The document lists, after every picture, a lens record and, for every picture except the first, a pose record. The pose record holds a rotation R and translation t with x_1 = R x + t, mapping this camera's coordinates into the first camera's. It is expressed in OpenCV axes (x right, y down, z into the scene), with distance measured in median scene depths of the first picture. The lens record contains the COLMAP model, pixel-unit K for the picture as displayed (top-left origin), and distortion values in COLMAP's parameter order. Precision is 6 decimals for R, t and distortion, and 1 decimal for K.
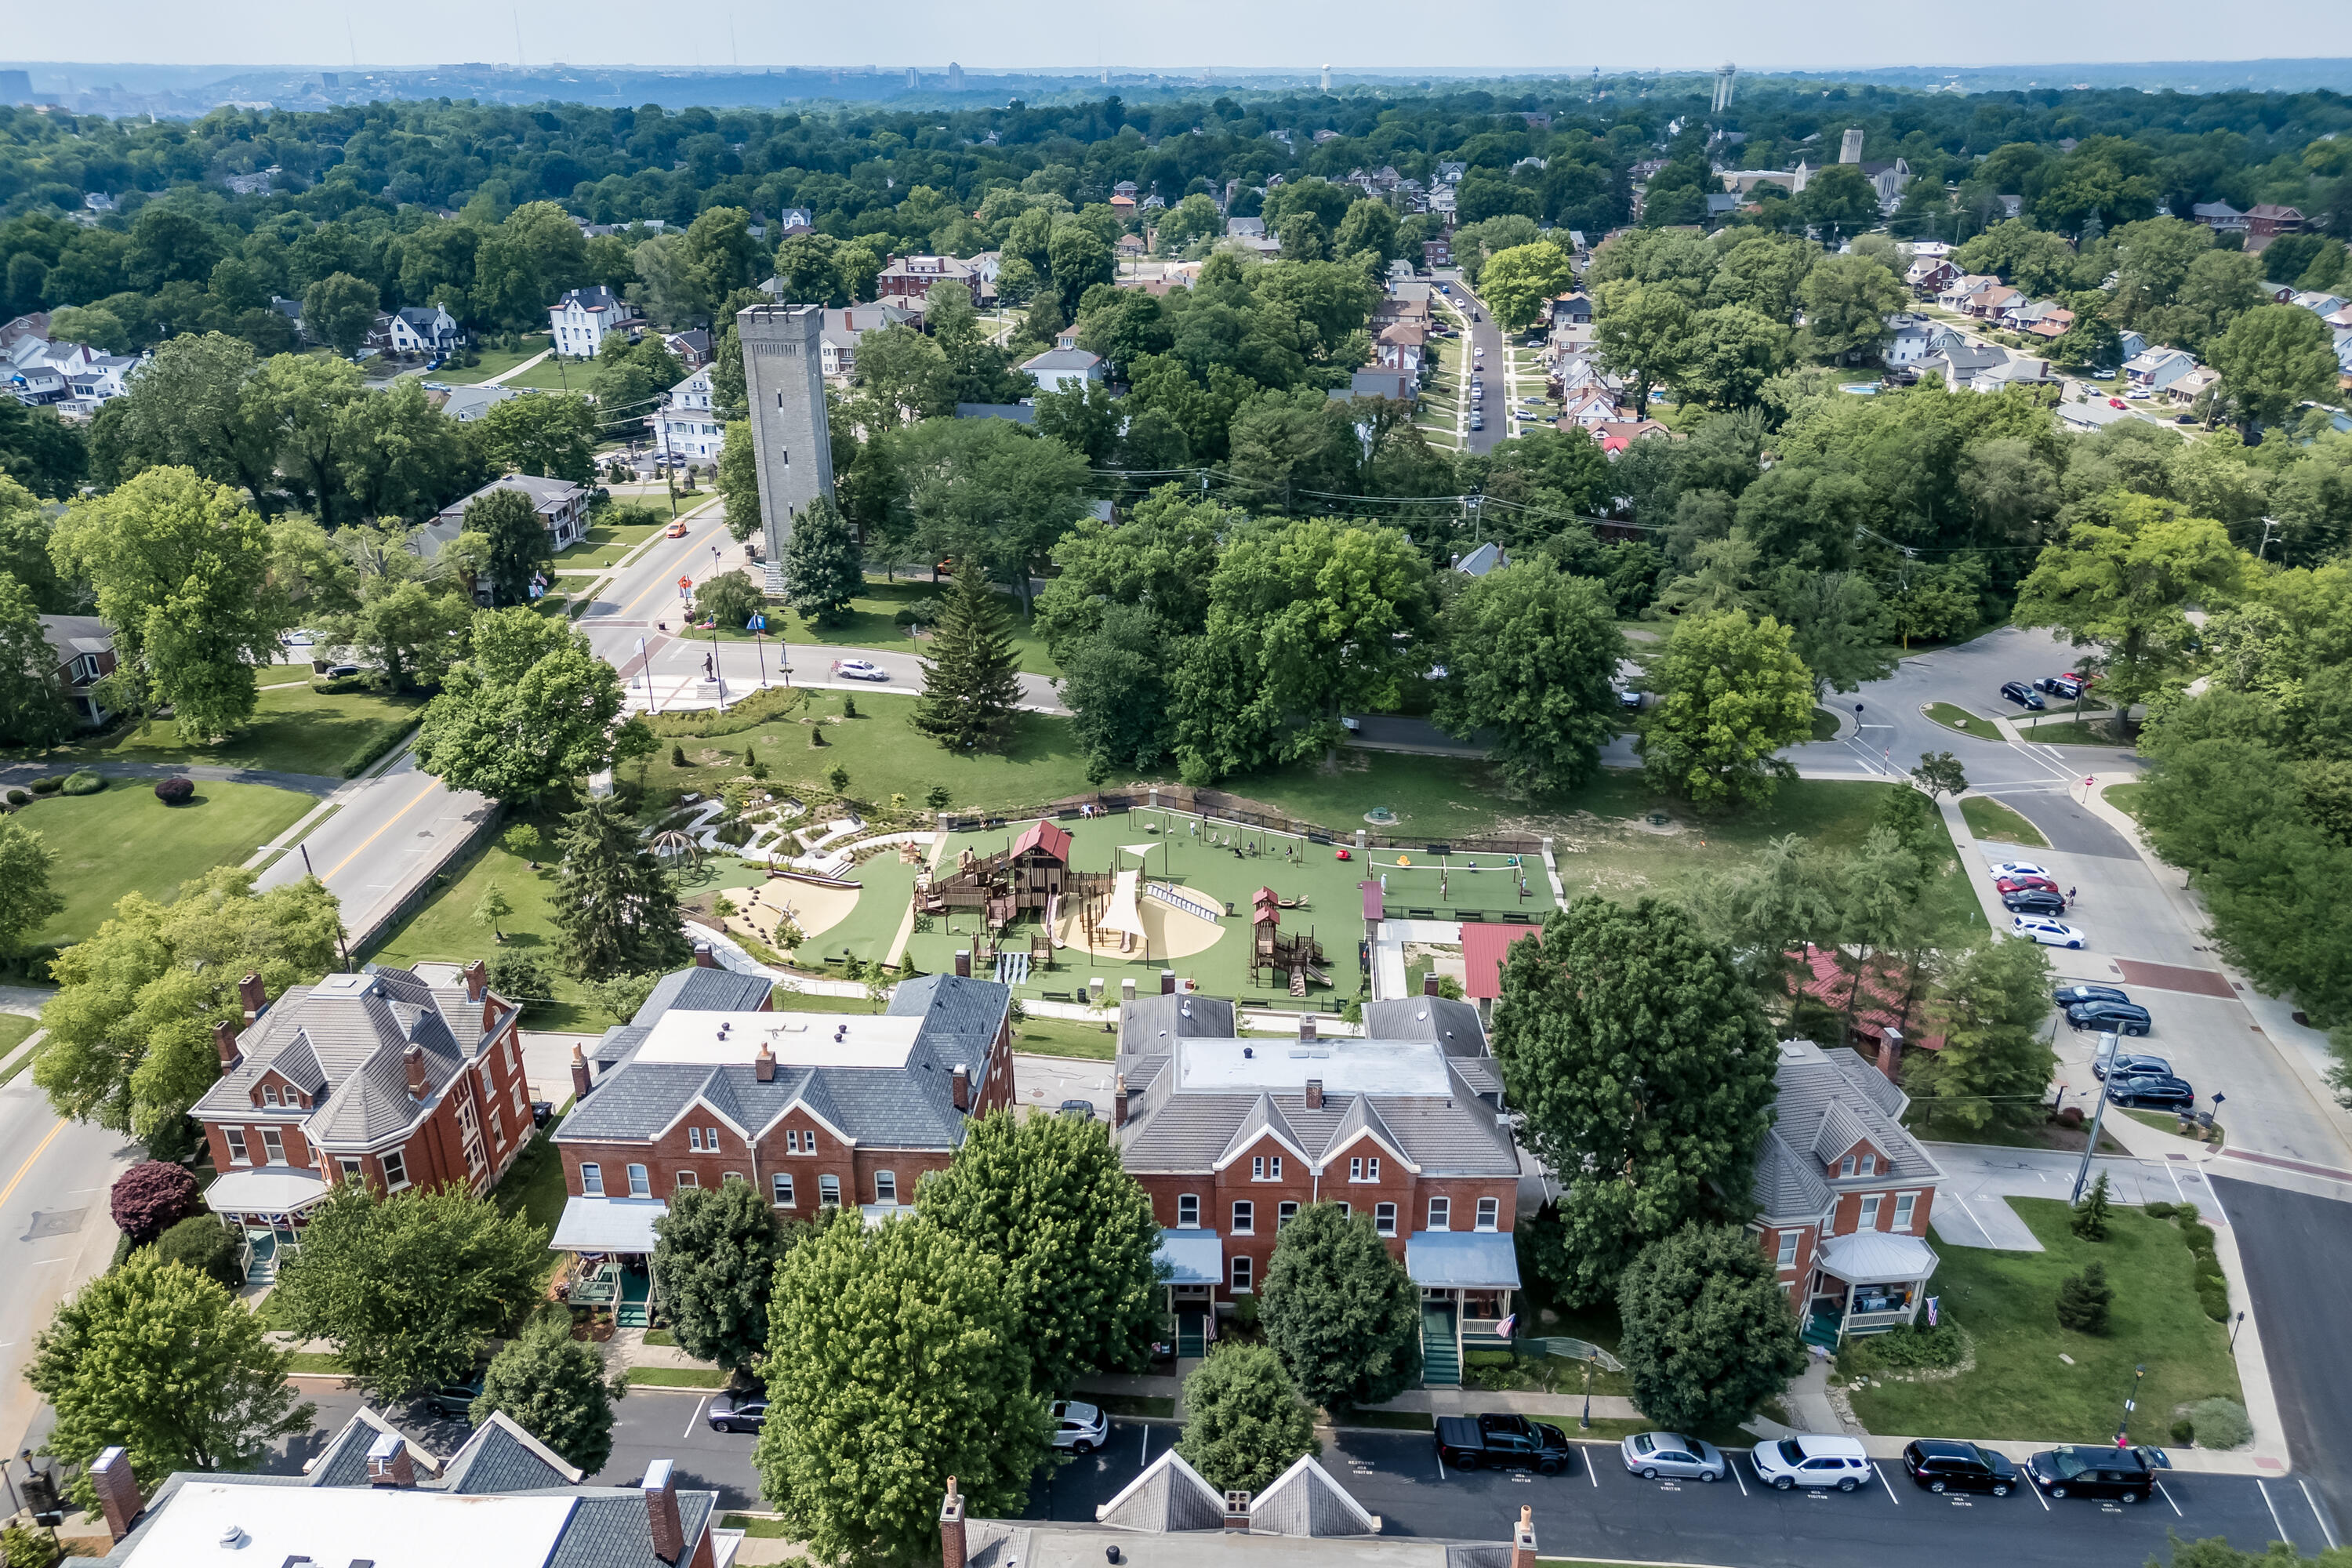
lens RADIAL K [[1673.3, 0, 1170.4], [0, 1673.3, 791.9], [0, 0, 1]] dist [0.045195, -0.033604]
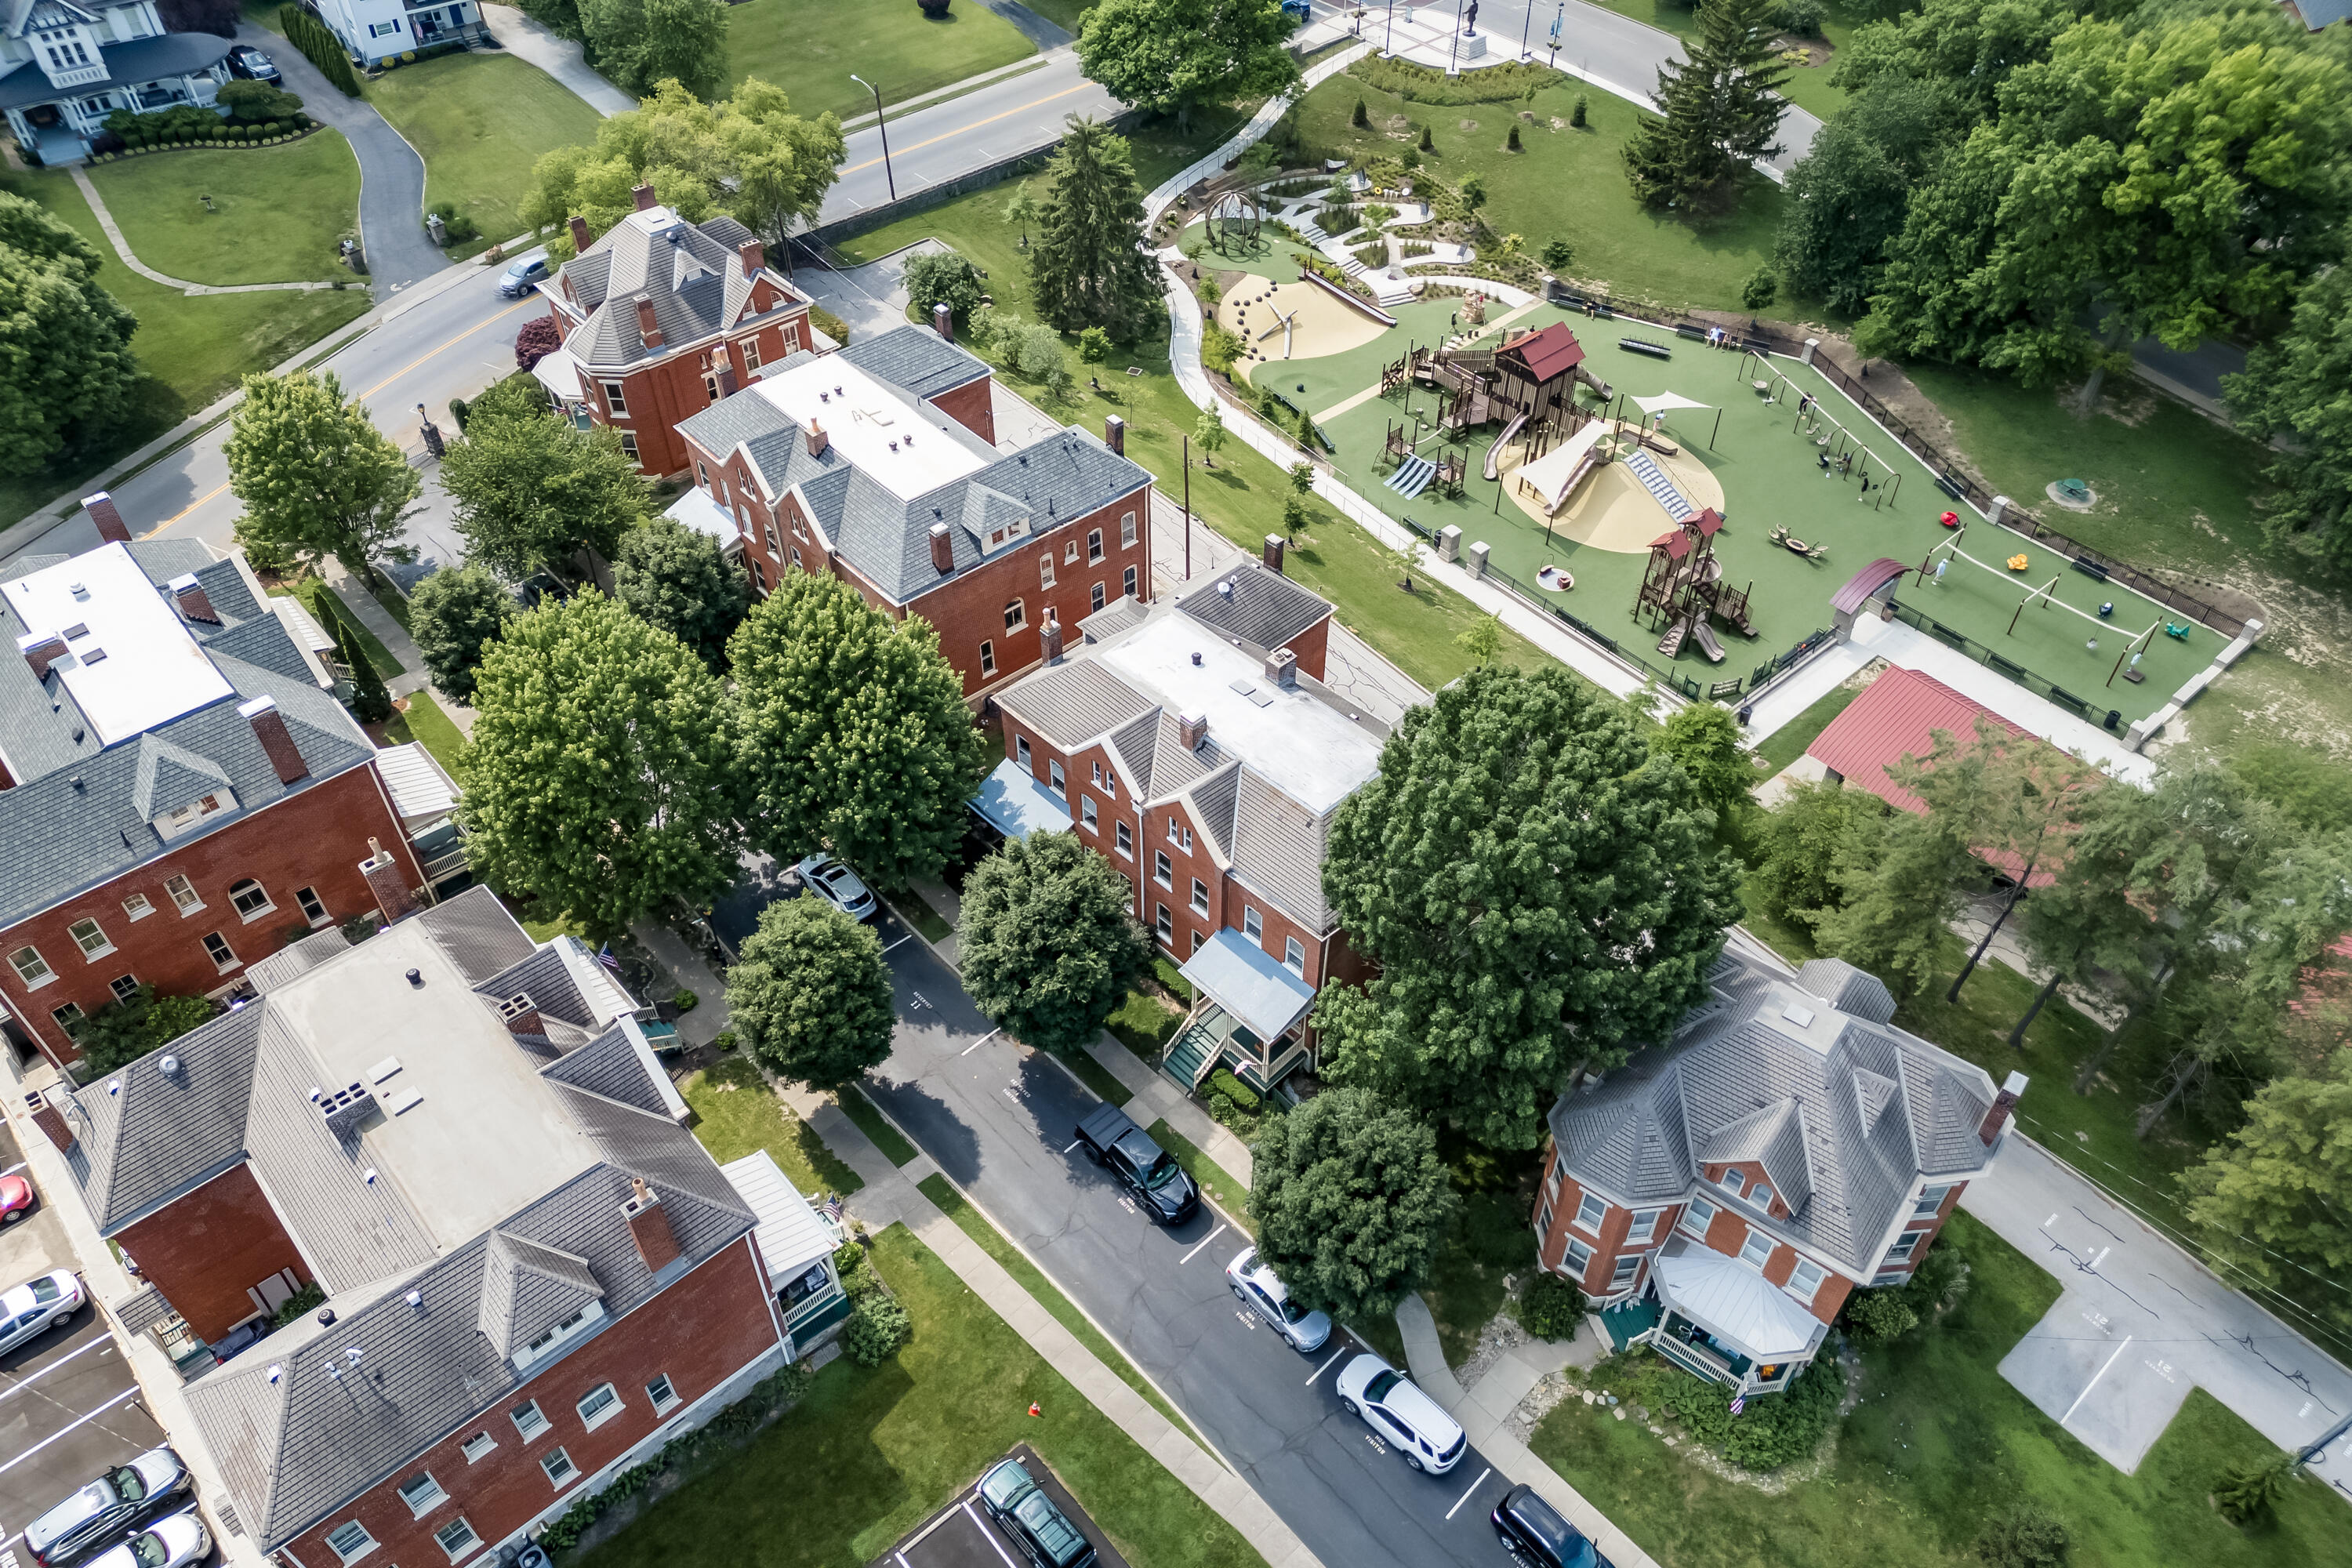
lens RADIAL K [[1673.3, 0, 1176.5], [0, 1673.3, 853.8], [0, 0, 1]] dist [0.045195, -0.033604]
pose [[0.709932, 0.510262, -0.485417, 0.289342], [-0.281663, 0.837438, 0.468362, -0.087938], [0.645494, -0.195781, 0.738246, 0.205594]]
